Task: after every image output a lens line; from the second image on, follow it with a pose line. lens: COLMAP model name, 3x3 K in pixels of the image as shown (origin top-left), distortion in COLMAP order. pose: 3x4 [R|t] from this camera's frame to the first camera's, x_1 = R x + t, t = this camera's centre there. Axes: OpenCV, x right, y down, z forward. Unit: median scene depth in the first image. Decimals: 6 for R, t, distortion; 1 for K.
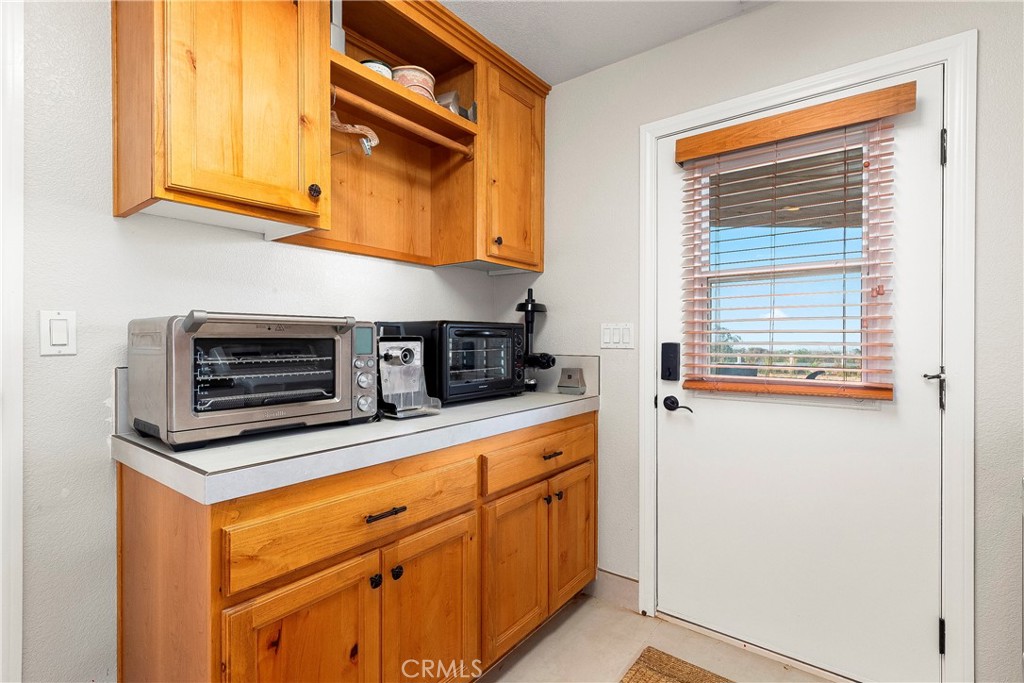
lens RADIAL K [[489.7, 0, 510.9], [0, 489.7, 344.8], [0, 0, 1]] dist [0.000866, -0.000407]
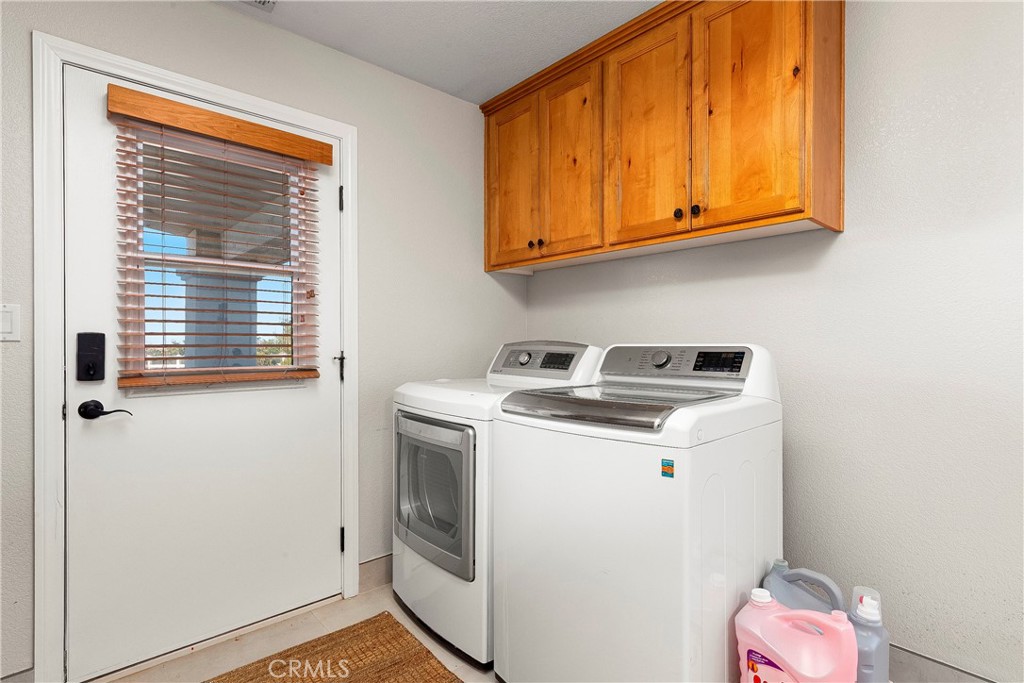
lens RADIAL K [[491.4, 0, 512.3], [0, 491.4, 336.7], [0, 0, 1]] dist [0.003463, -0.000421]
pose [[0.181691, -0.002740, 0.983352, -0.344797], [0.000945, 0.999996, 0.002612, -0.000049], [-0.983355, 0.000455, 0.181693, 0.195192]]
